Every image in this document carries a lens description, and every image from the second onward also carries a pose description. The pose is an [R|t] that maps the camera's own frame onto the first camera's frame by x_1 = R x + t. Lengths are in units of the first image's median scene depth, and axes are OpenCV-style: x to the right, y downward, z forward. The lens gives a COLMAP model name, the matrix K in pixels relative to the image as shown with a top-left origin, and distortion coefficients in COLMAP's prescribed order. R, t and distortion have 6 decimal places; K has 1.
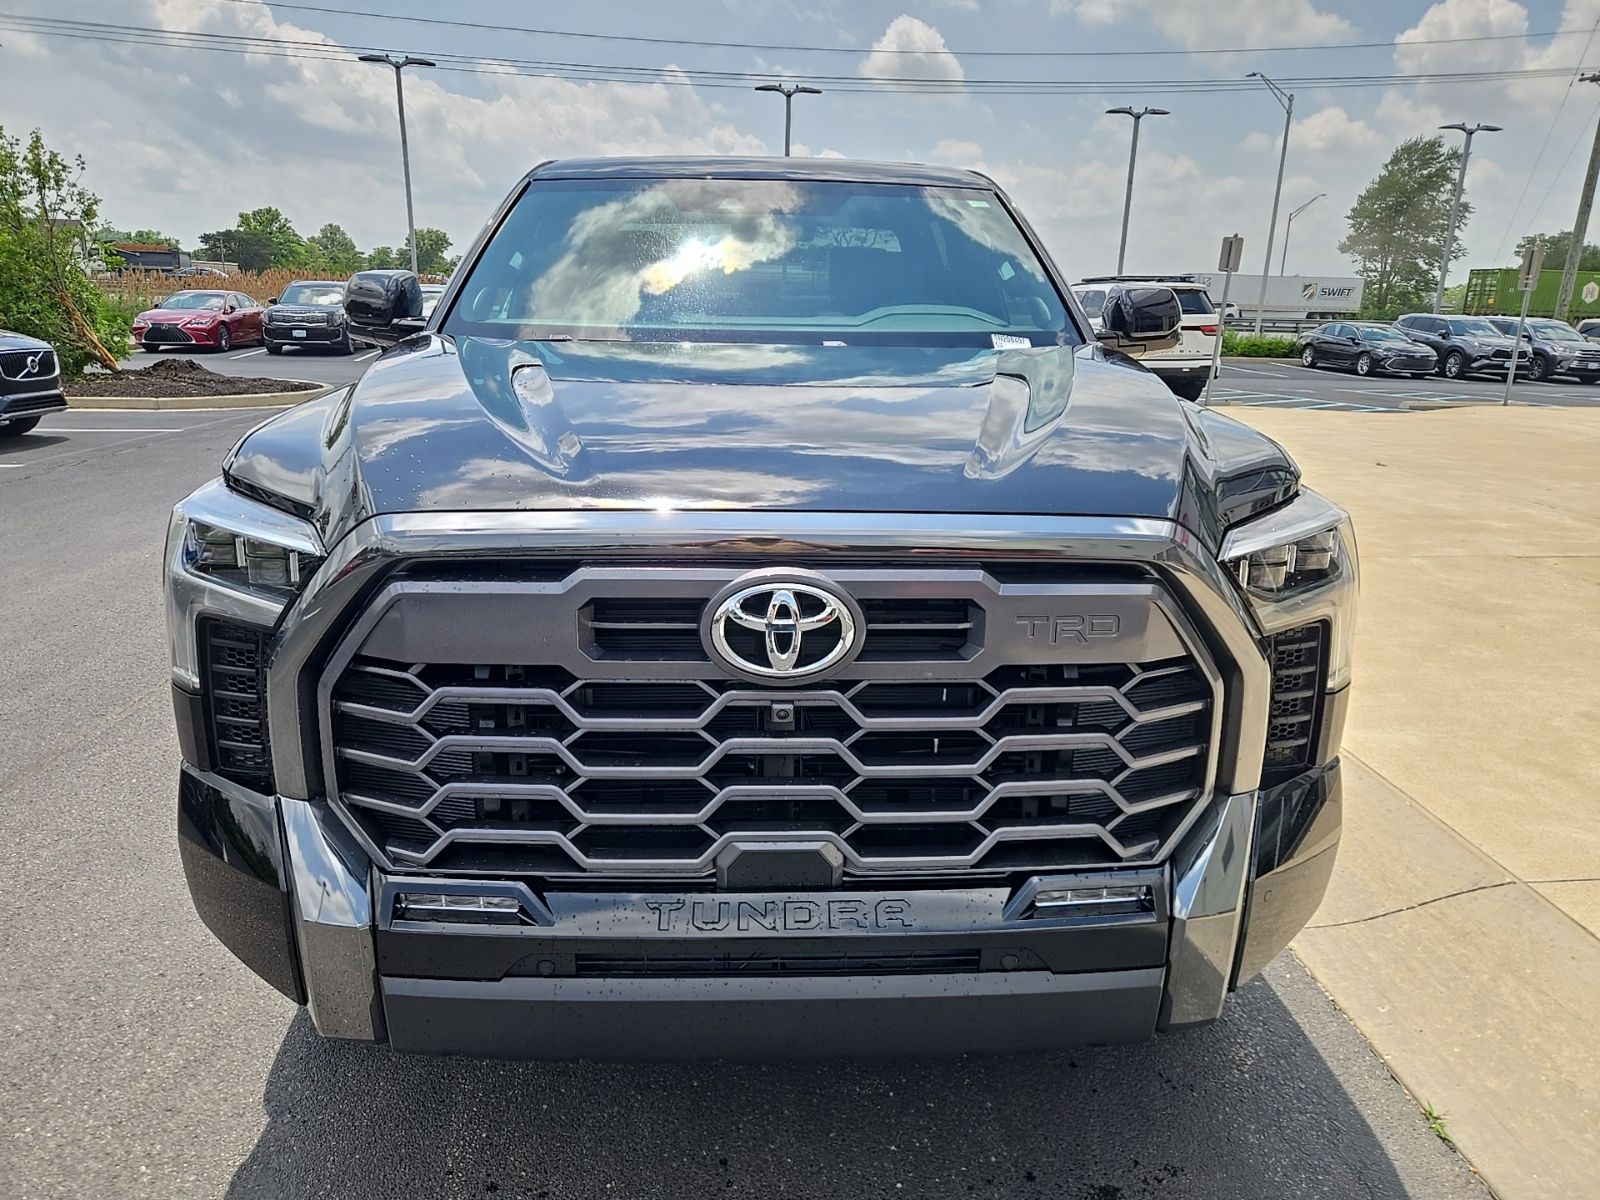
lens RADIAL K [[1076.1, 0, 798.9], [0, 1076.1, 593.0], [0, 0, 1]] dist [0.063612, -0.056411]
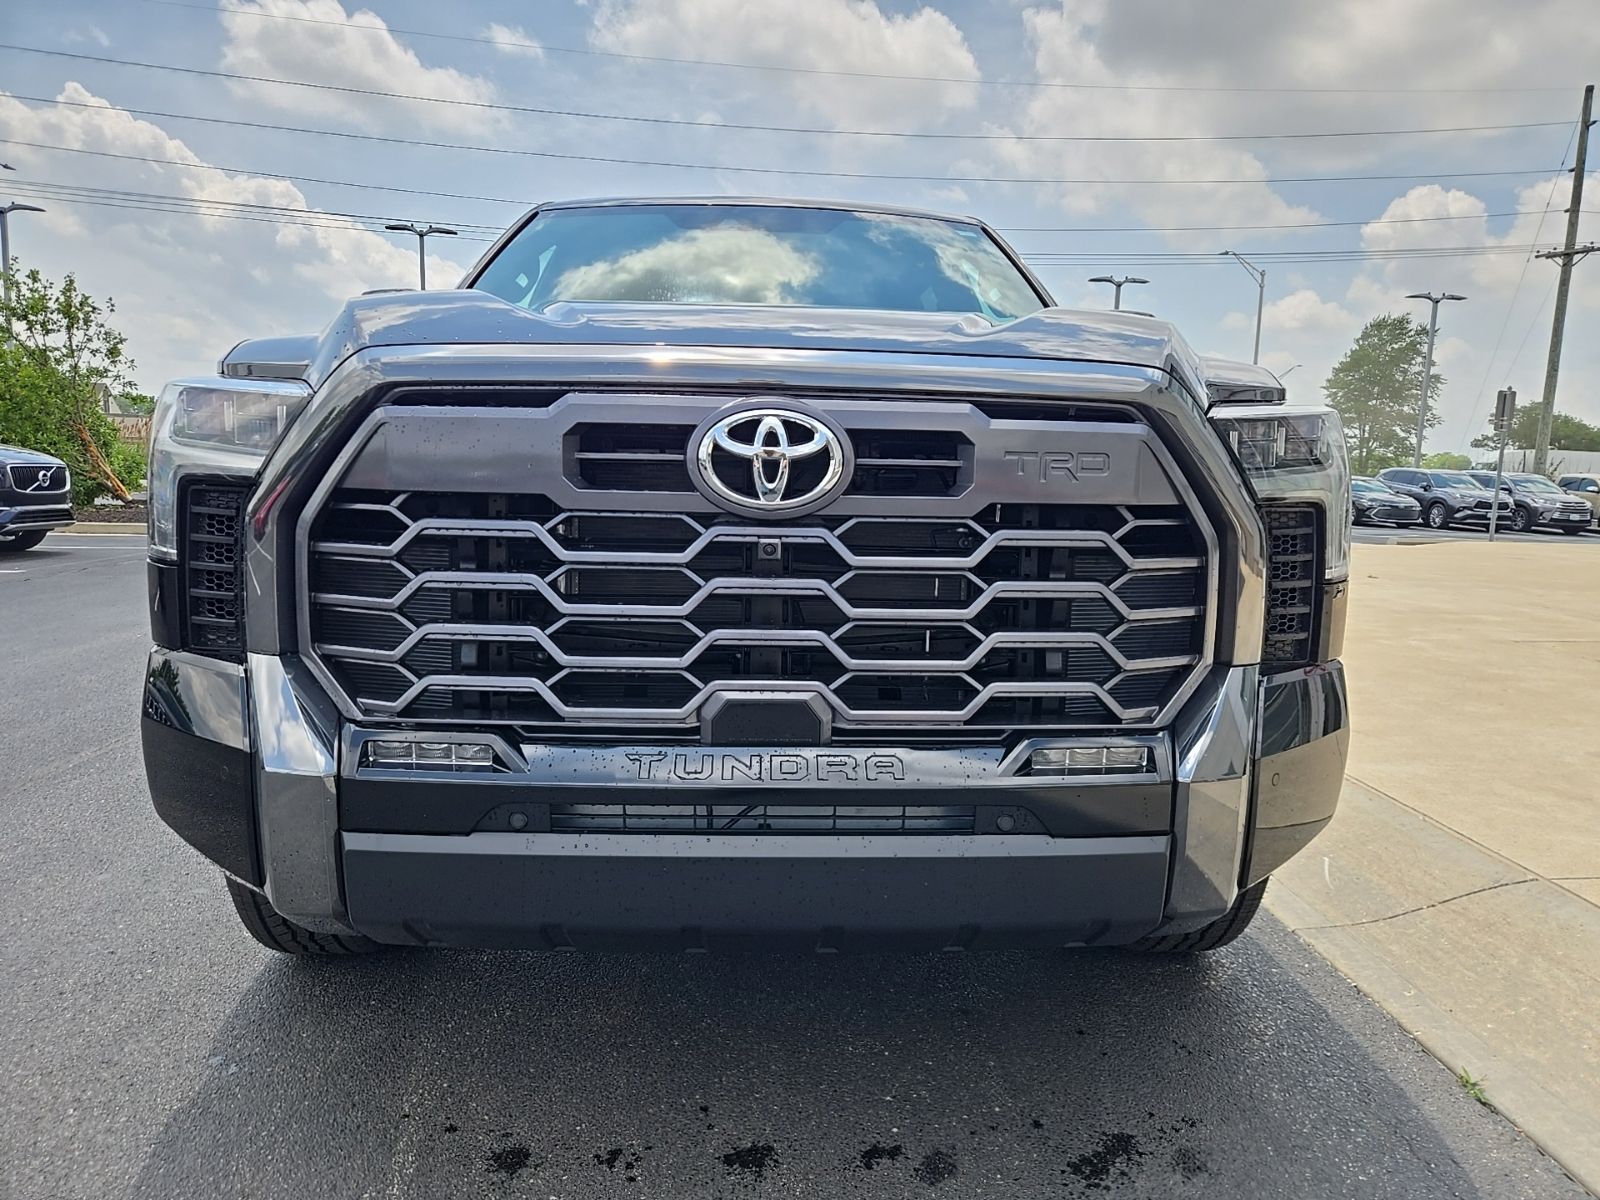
lens RADIAL K [[1076.1, 0, 798.9], [0, 1076.1, 593.0], [0, 0, 1]] dist [0.063612, -0.056411]
pose [[0.999984, 0.005299, 0.001945, 0.005056], [-0.004969, 0.989843, -0.142081, 0.152870], [-0.002678, 0.142069, 0.989853, 0.018744]]
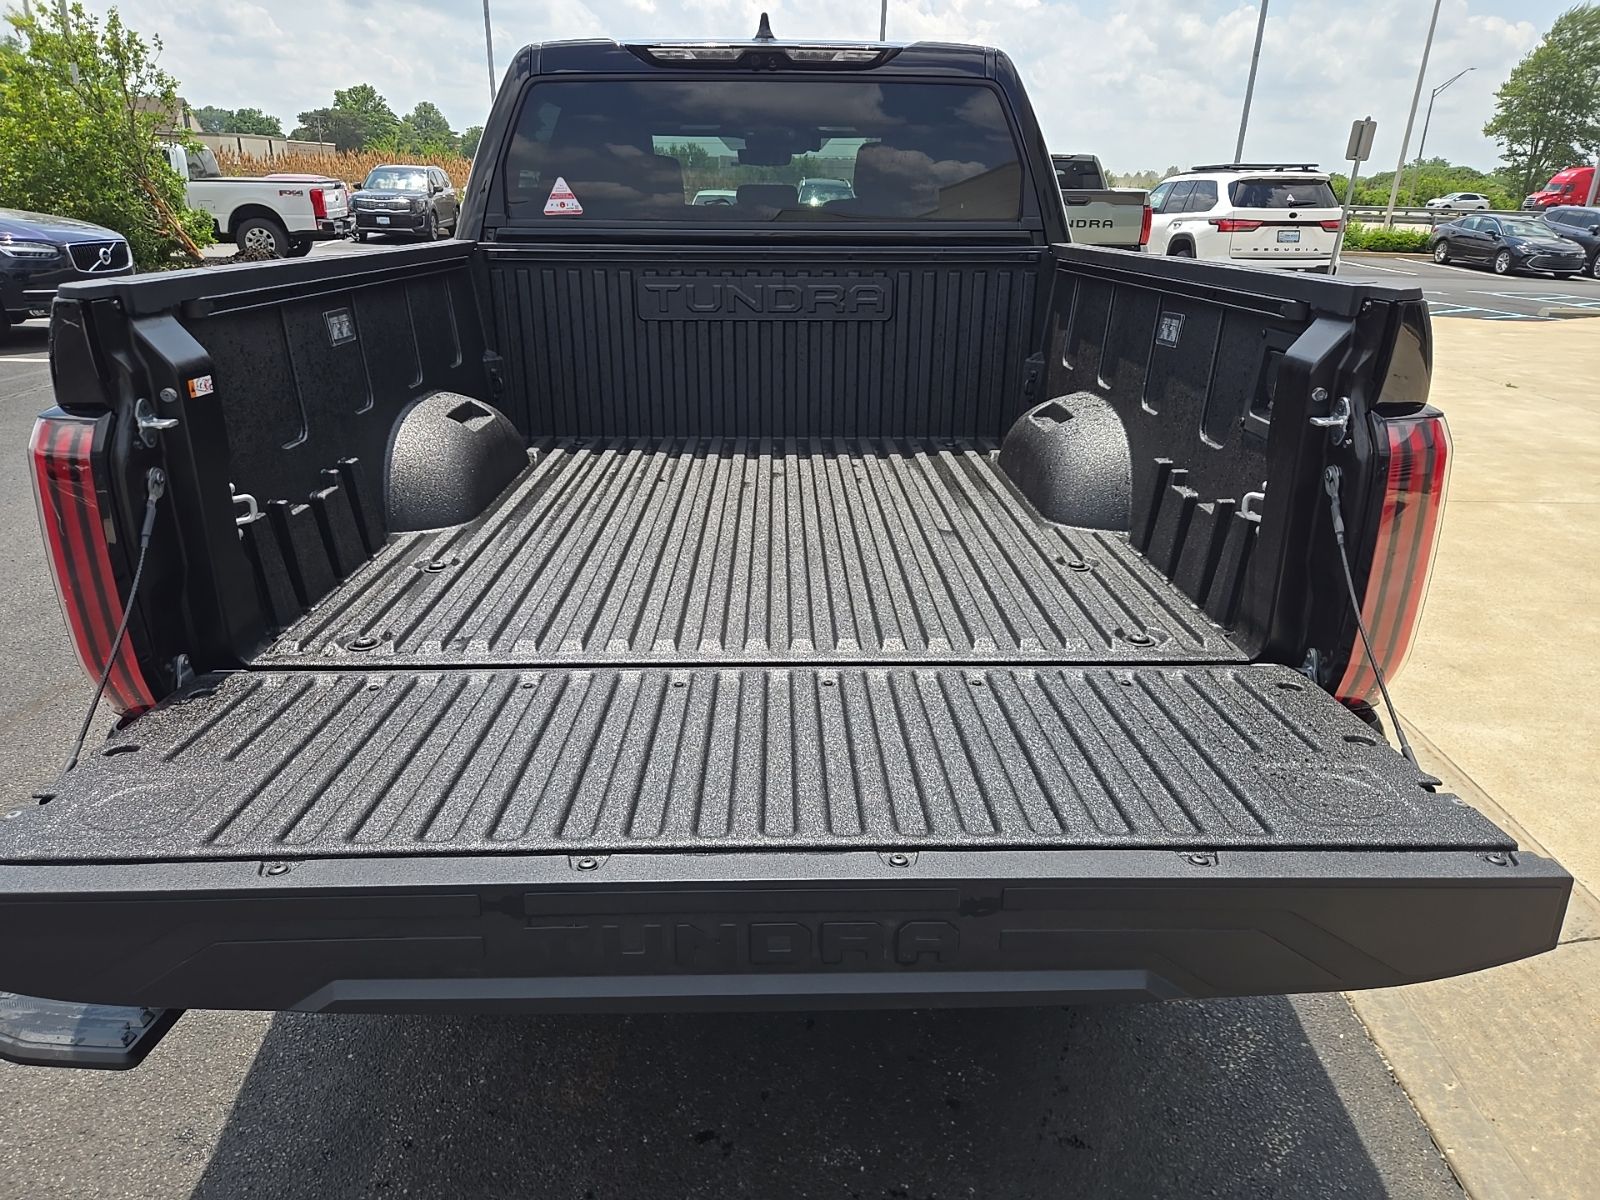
lens RADIAL K [[1082.4, 0, 800.2], [0, 1082.4, 595.3], [0, 0, 1]] dist [0.037314, -0.029968]
pose [[0.996631, 0.033678, -0.074777, 0.064498], [-0.026197, 0.994756, 0.098862, -0.067080], [0.077714, -0.096570, 0.992288, 0.122281]]
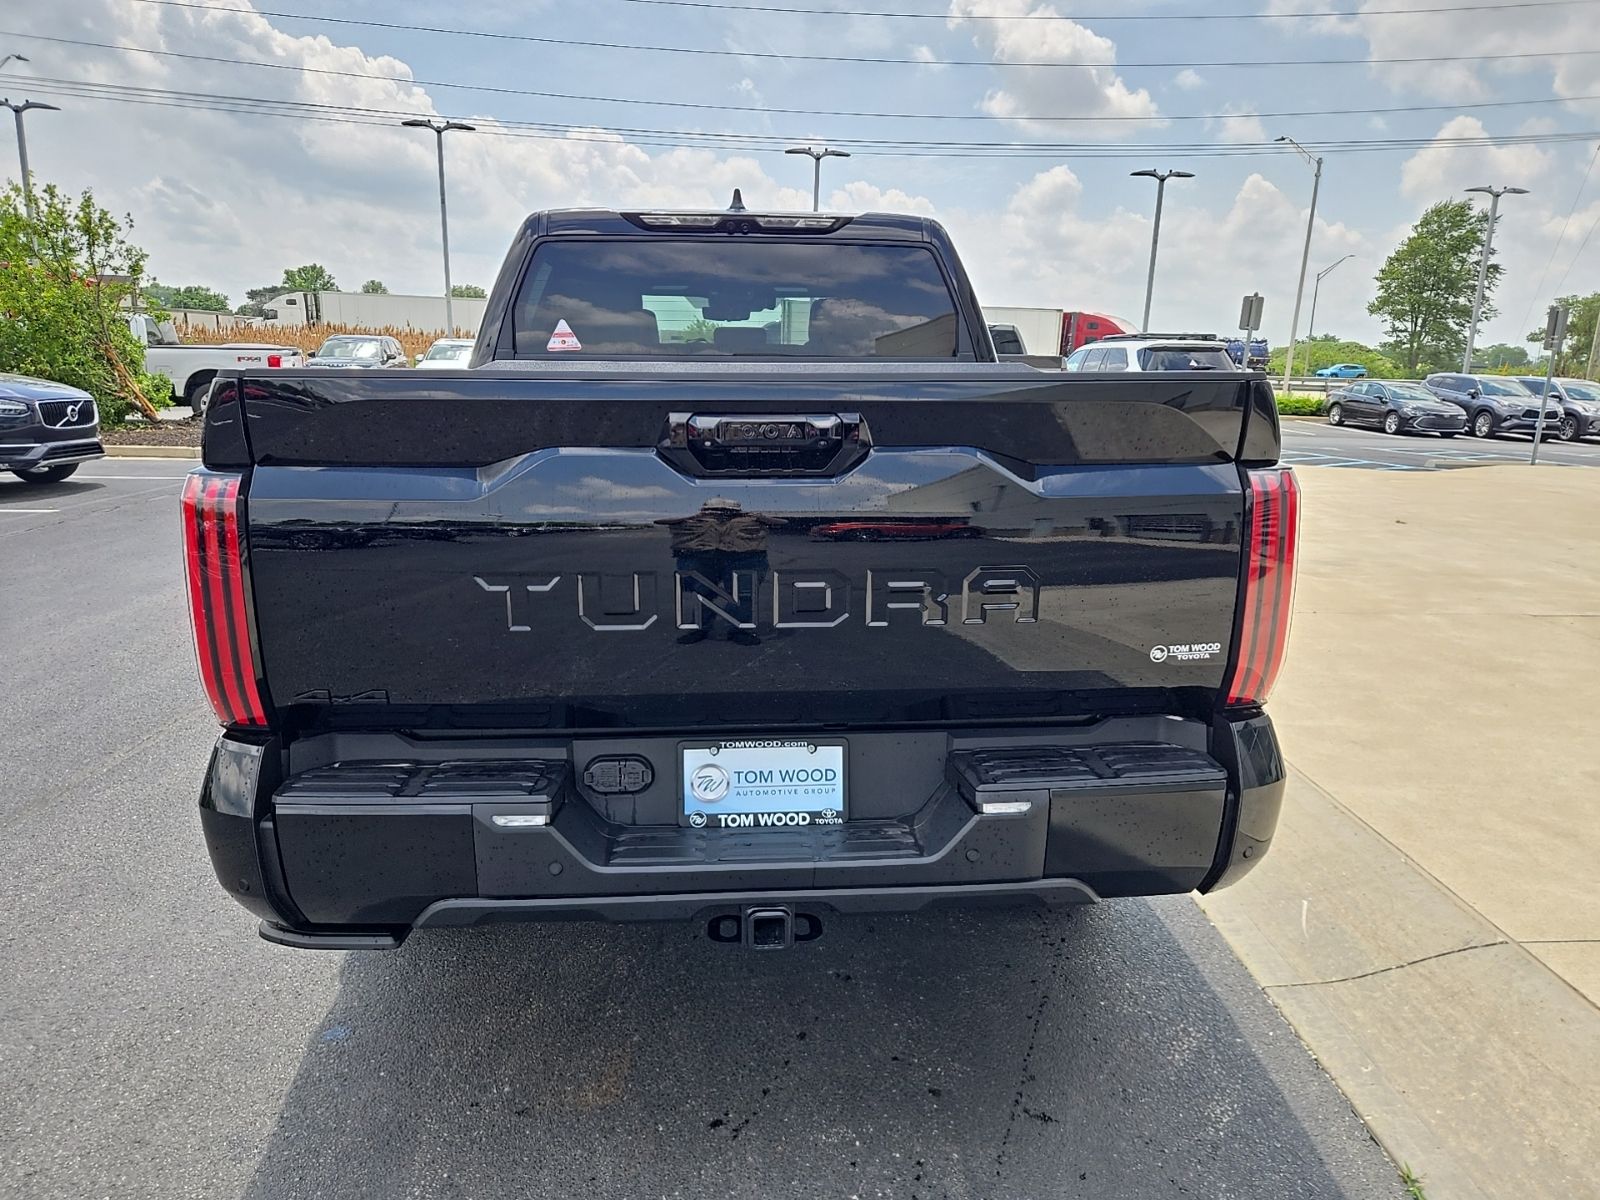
lens RADIAL K [[1078.5, 0, 798.5], [0, 1078.5, 595.3], [0, 0, 1]] dist [0.054471, -0.046904]
pose [[0.999631, 0.011052, -0.024808, 0.038287], [-0.012197, 0.998844, -0.046496, 0.006539], [0.024265, 0.046782, 0.998610, -0.011612]]
